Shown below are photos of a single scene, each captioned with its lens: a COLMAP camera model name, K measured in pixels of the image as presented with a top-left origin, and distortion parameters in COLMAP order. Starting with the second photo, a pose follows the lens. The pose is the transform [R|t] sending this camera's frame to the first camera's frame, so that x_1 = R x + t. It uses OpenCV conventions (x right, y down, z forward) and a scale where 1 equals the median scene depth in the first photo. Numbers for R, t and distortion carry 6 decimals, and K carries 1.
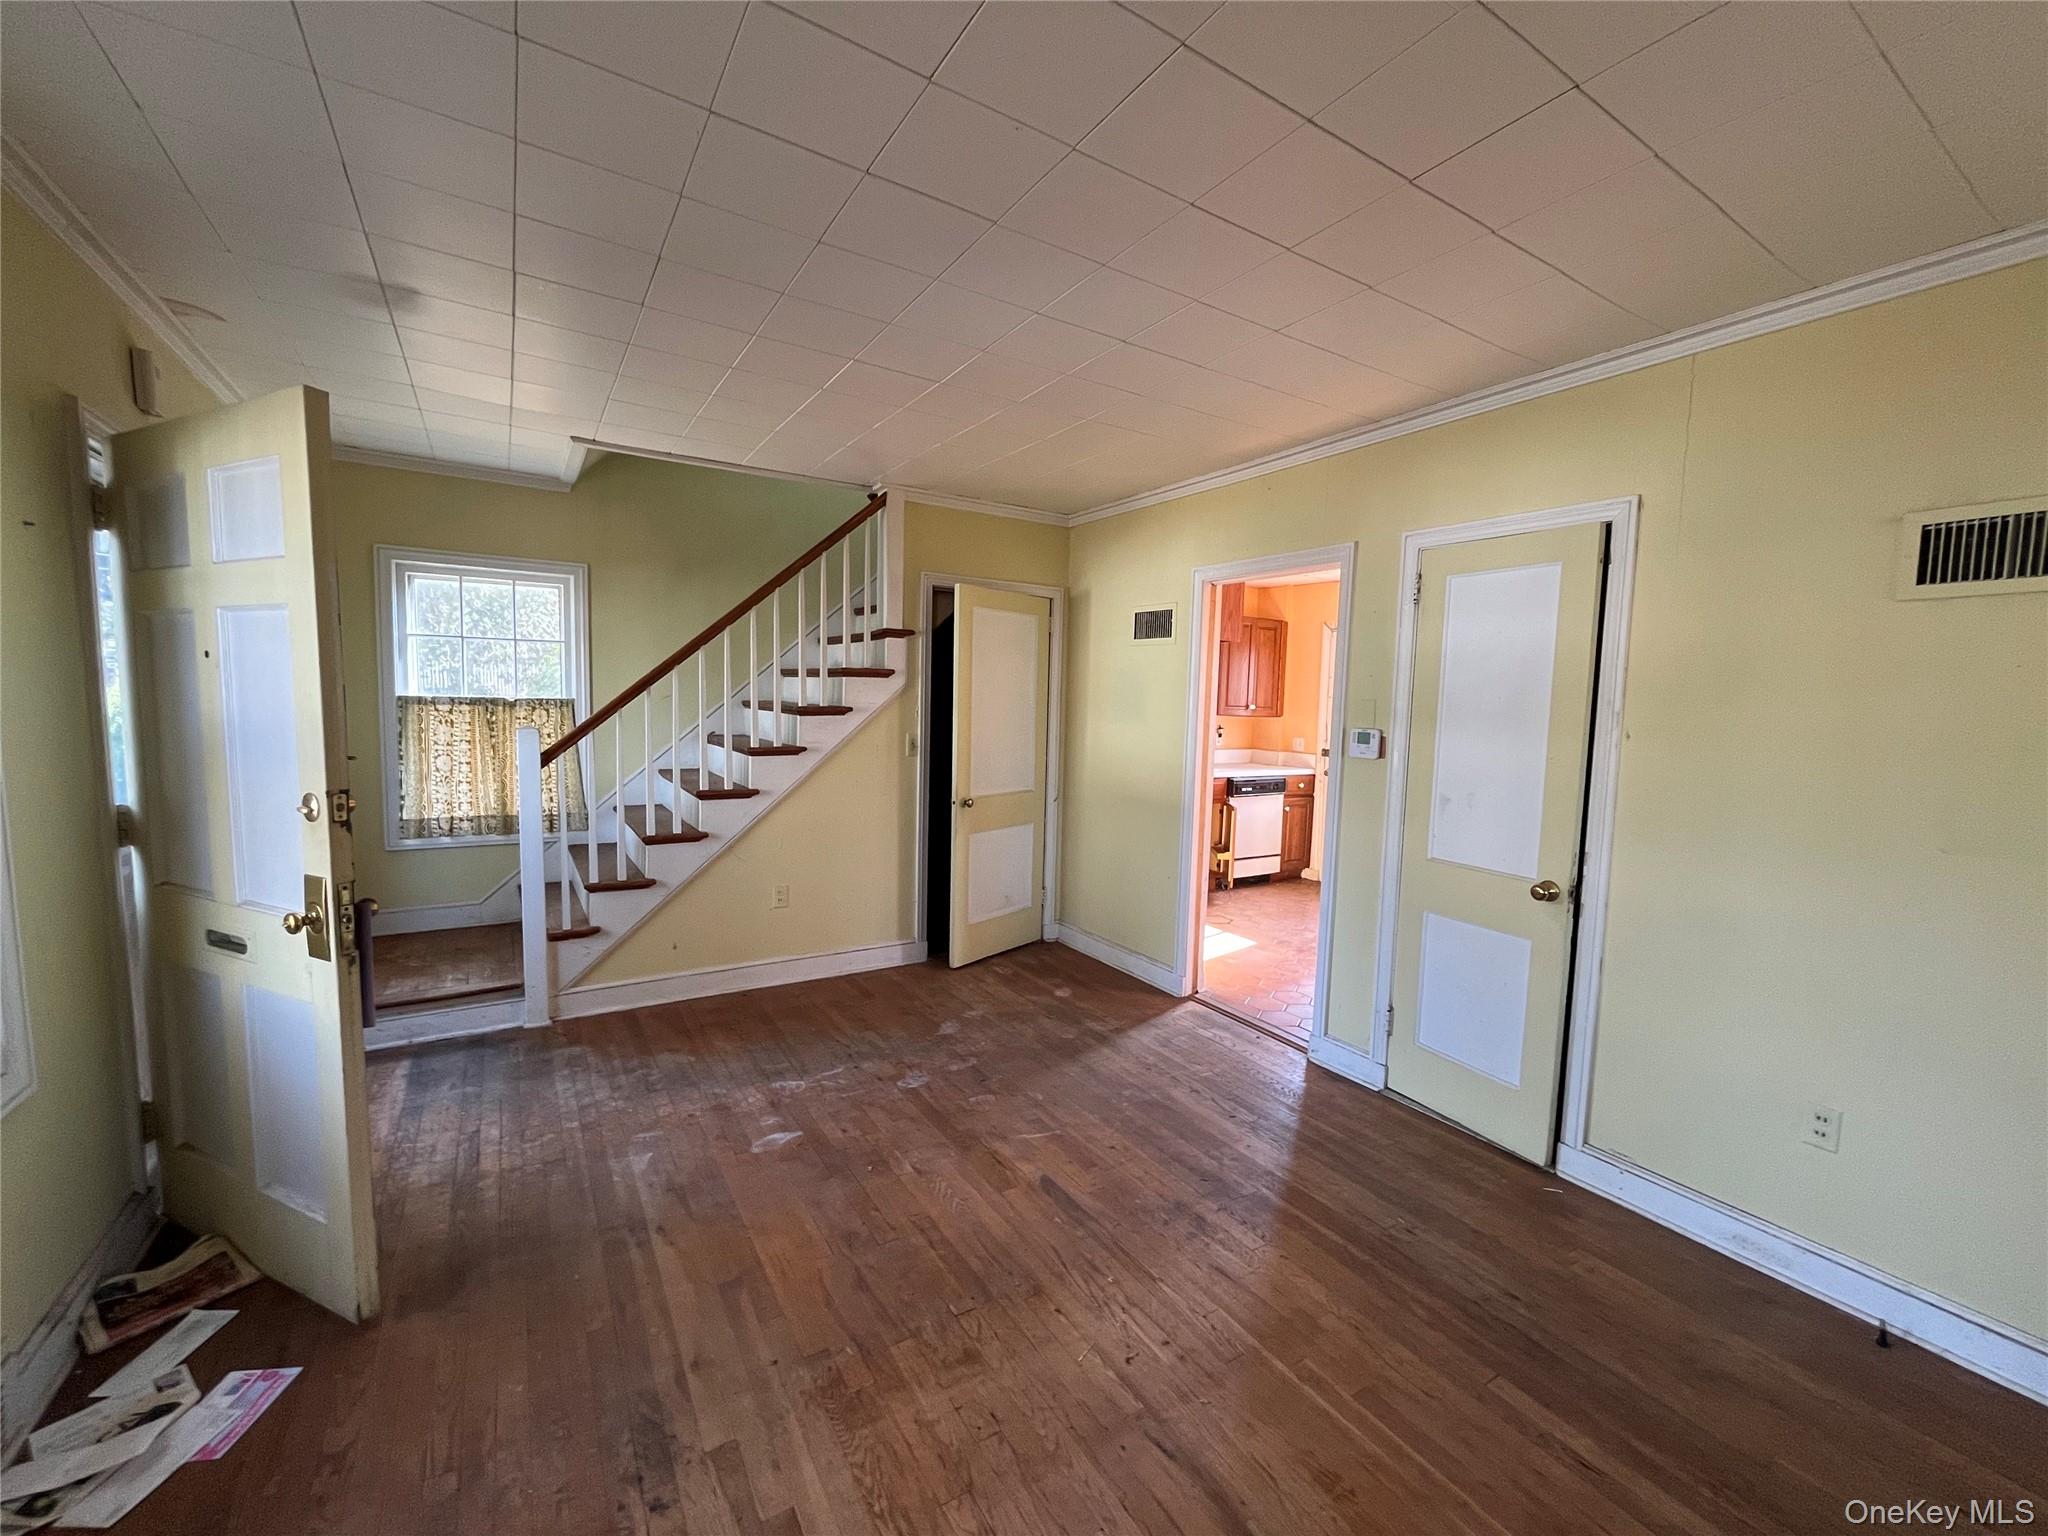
lens RADIAL K [[829.8, 0, 1022.0], [0, 829.8, 769.2], [0, 0, 1]] dist [-0.001599, -0.001338]
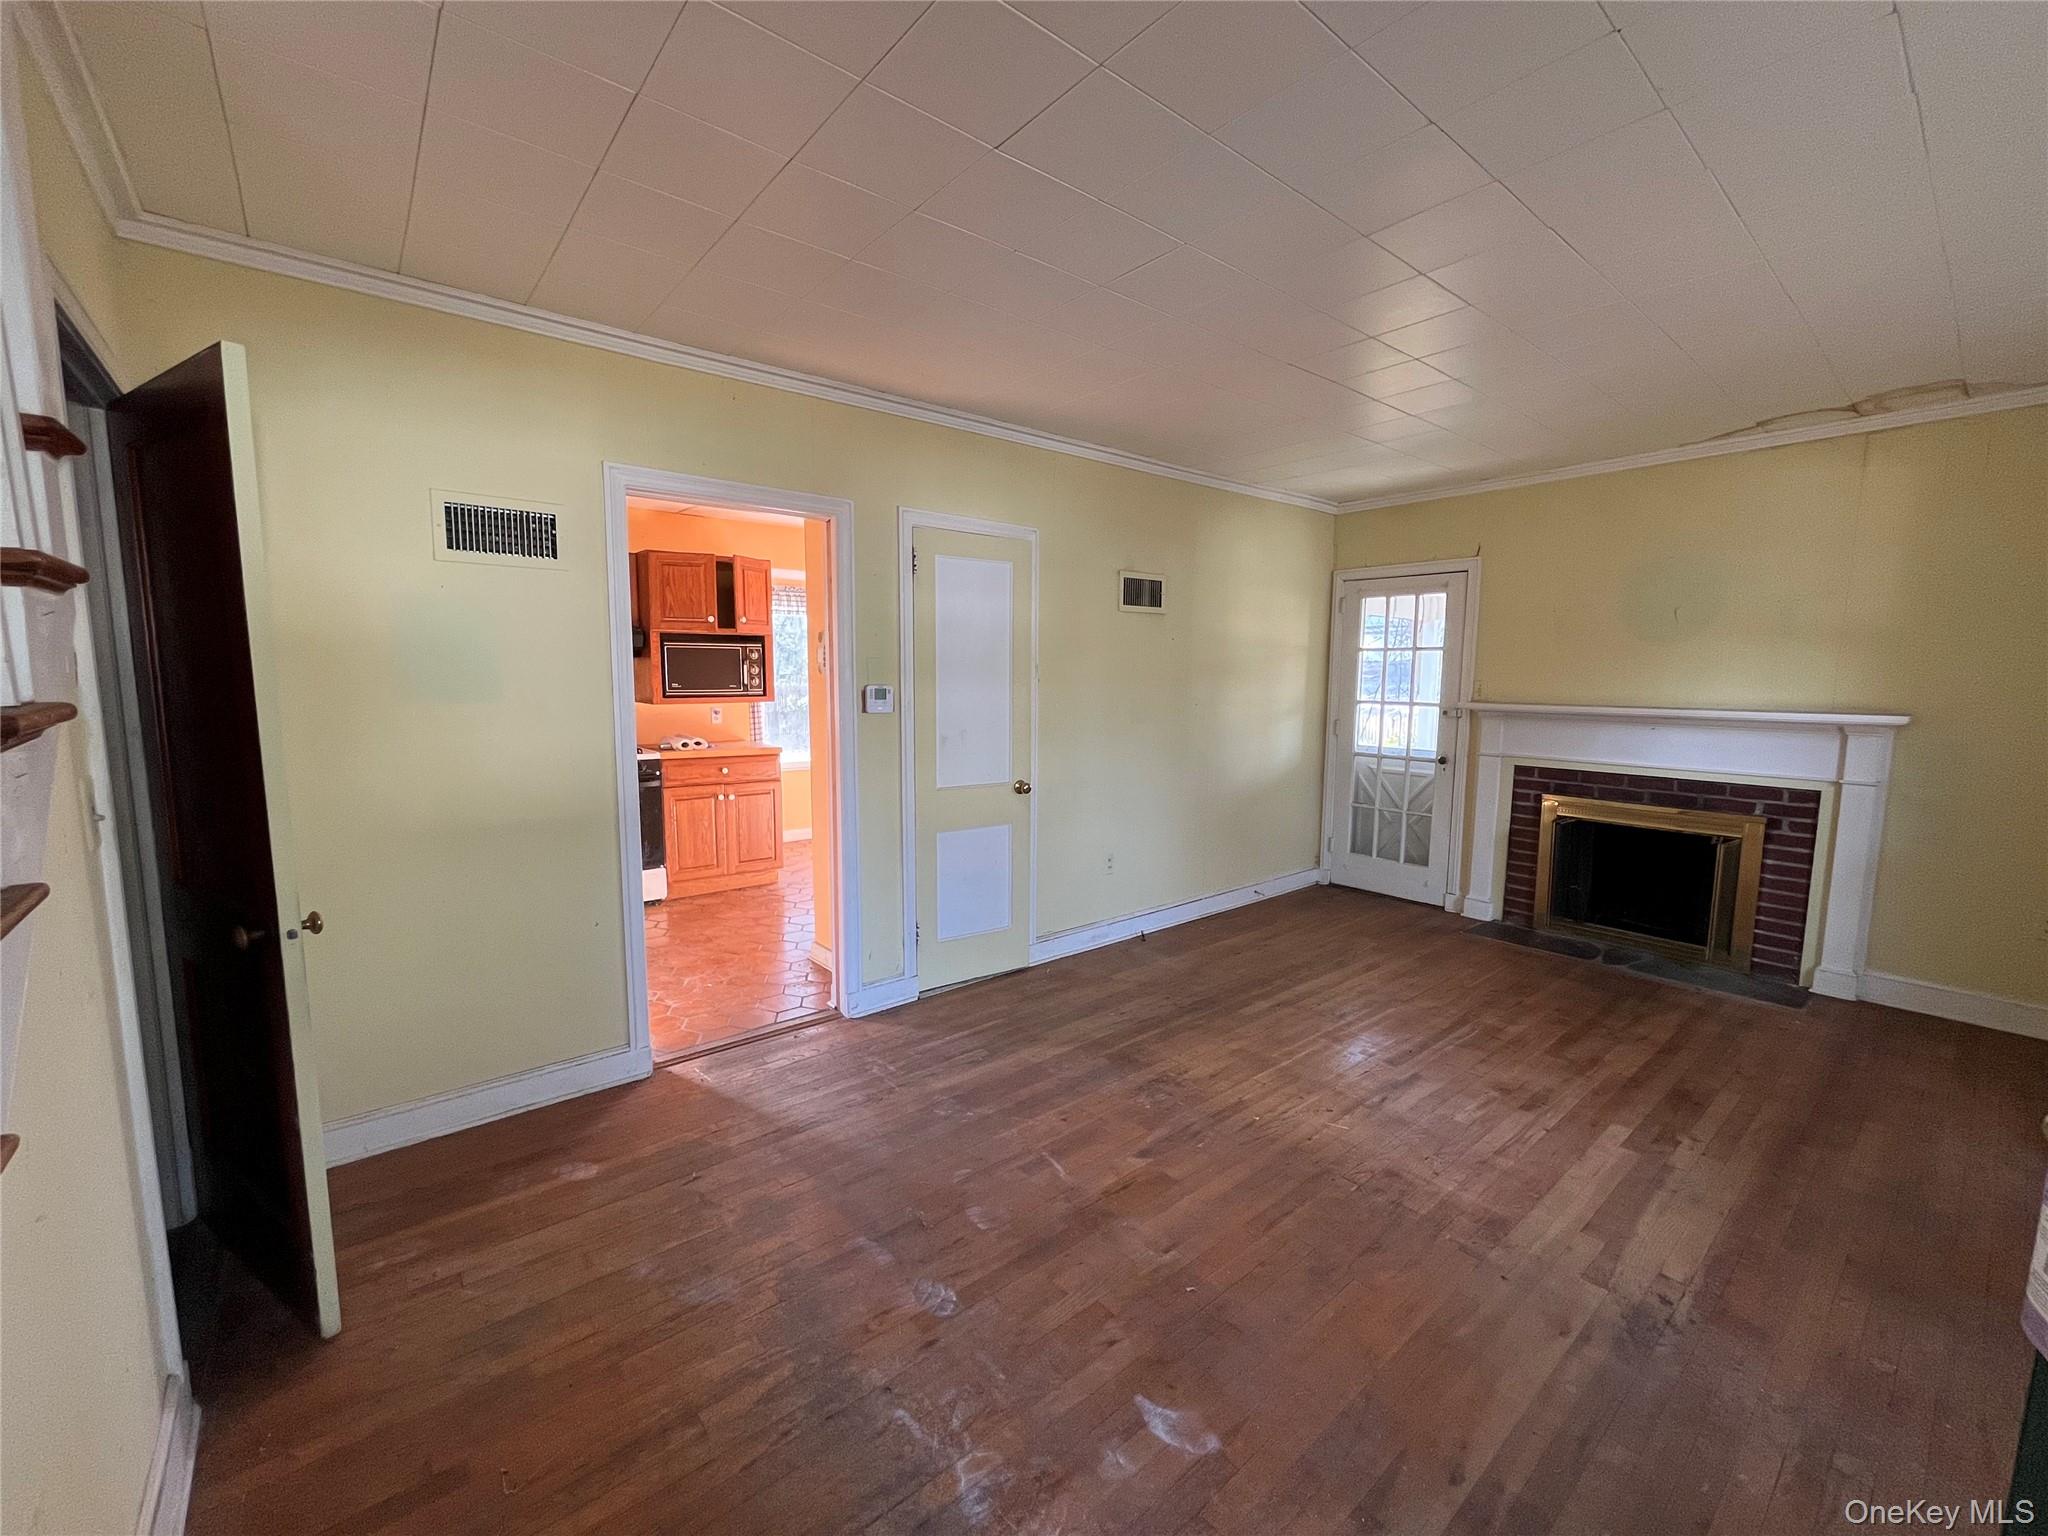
lens RADIAL K [[829.8, 0, 1026.5], [0, 829.8, 768.9], [0, 0, 1]] dist [-0.001599, -0.001338]
pose [[-0.141926, -0.143967, 0.979352, -0.683271], [0.073911, 0.985064, 0.155518, -0.095818], [-0.987114, 0.094457, -0.129166, 0.980651]]
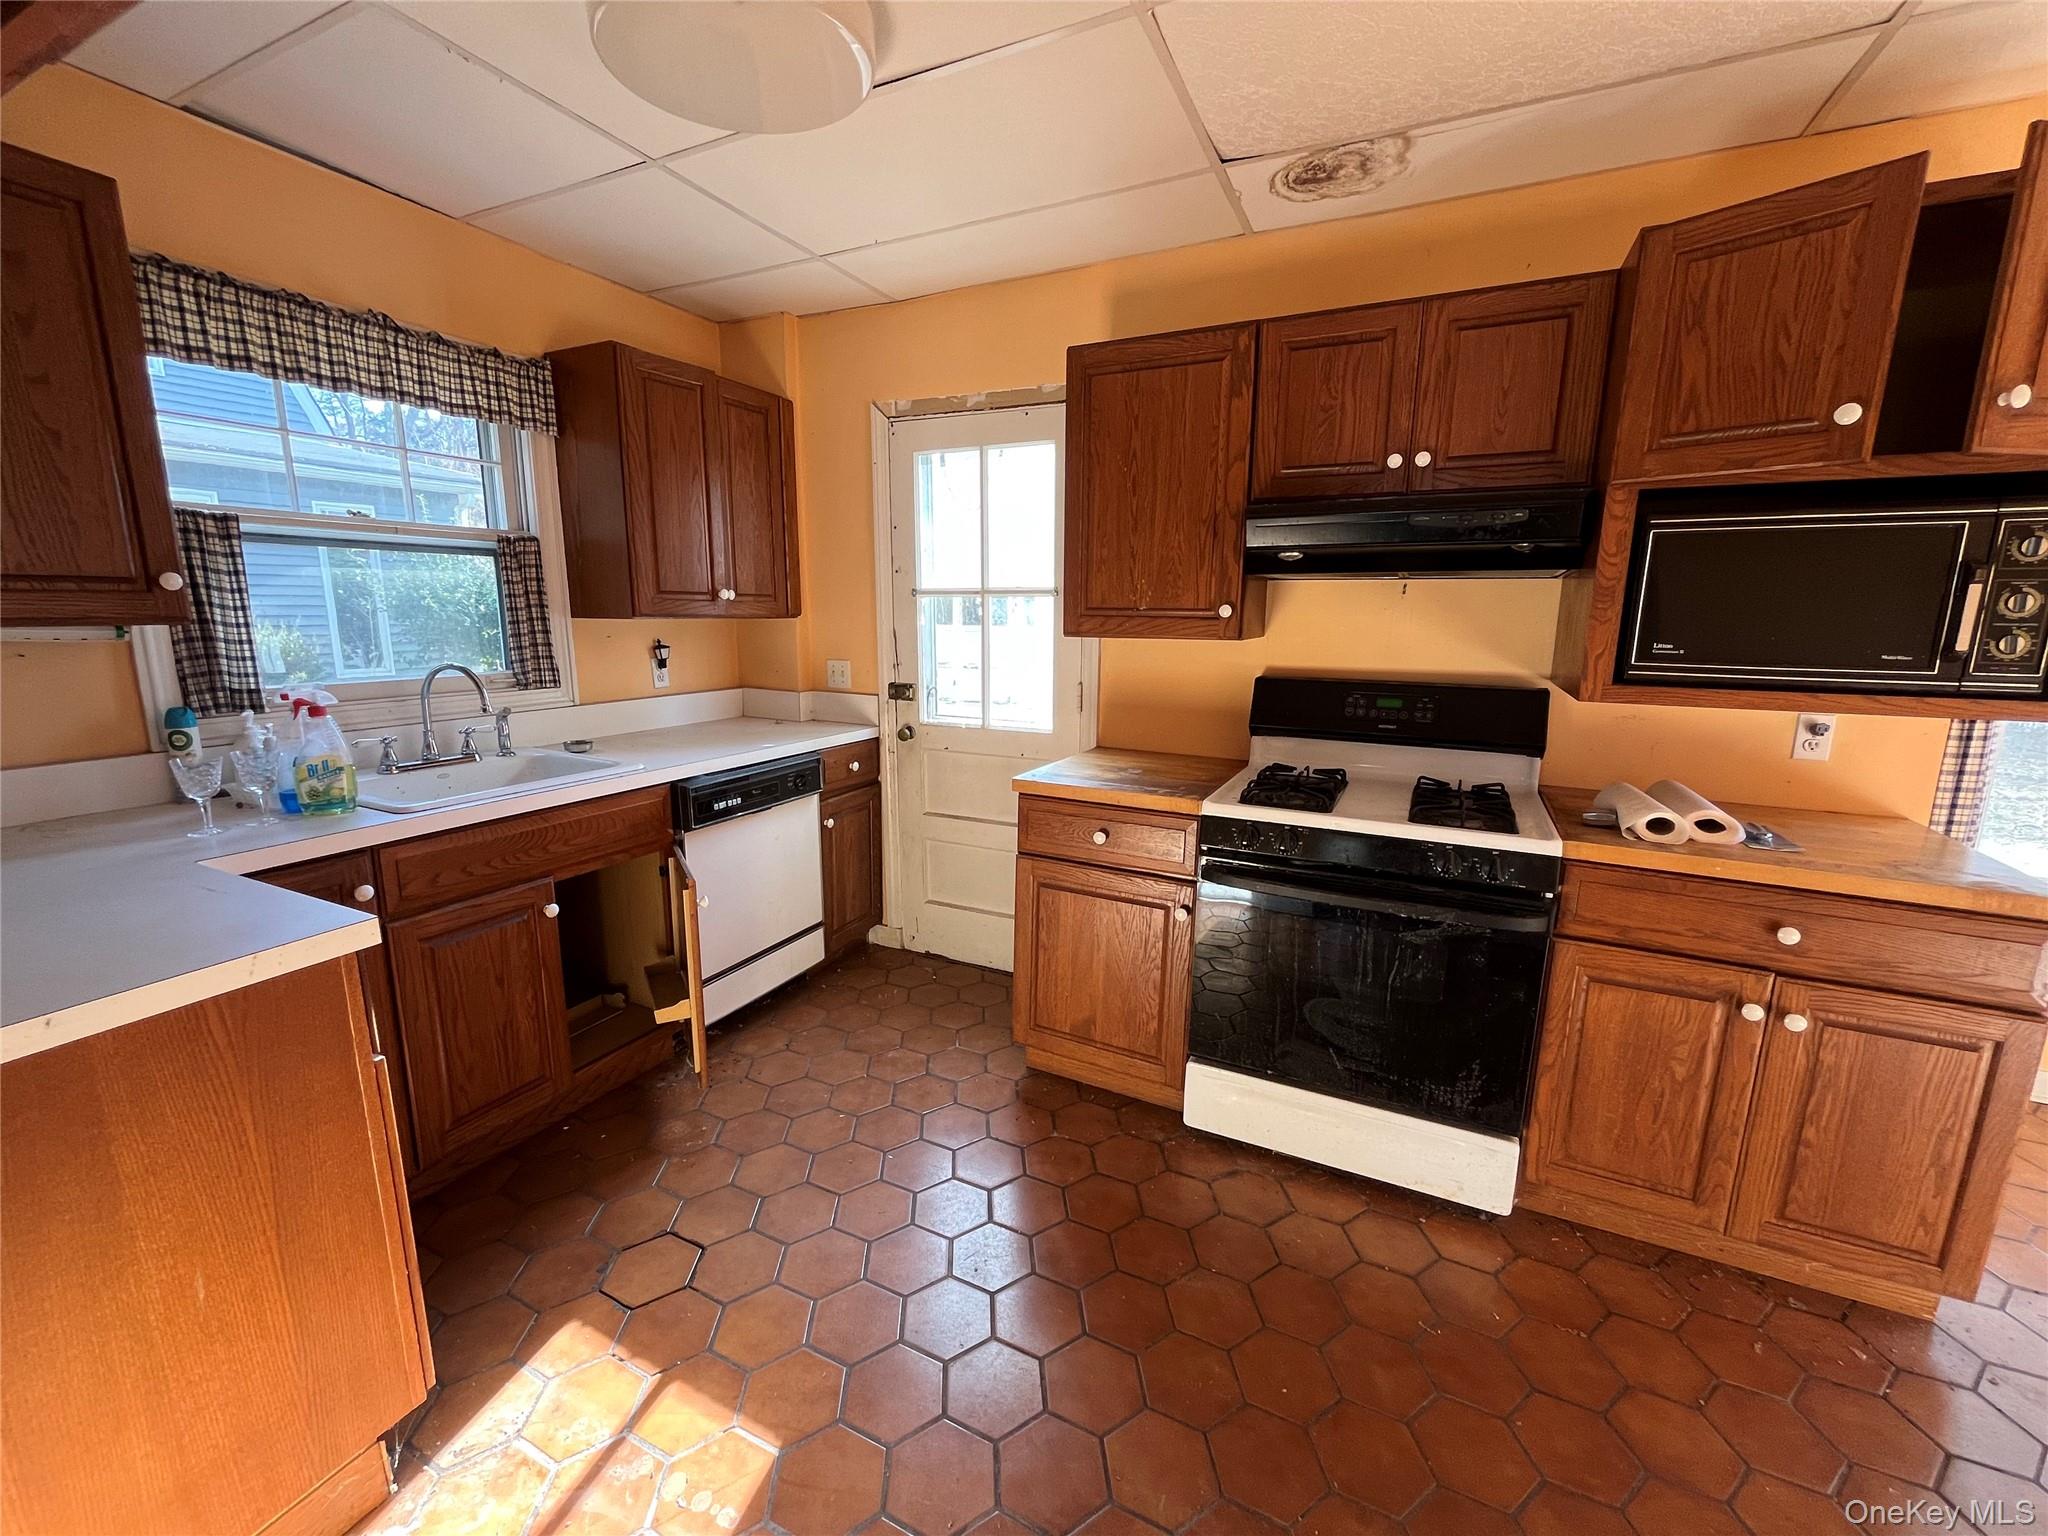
lens RADIAL K [[829.8, 0, 1030.0], [0, 829.8, 771.6], [0, 0, 1]] dist [-0.001599, -0.001338]
pose [[0.846757, -0.116583, 0.519048, 0.382711], [0.054961, 0.989642, 0.132621, -0.070741], [-0.529133, -0.083770, 0.844394, 1.188918]]
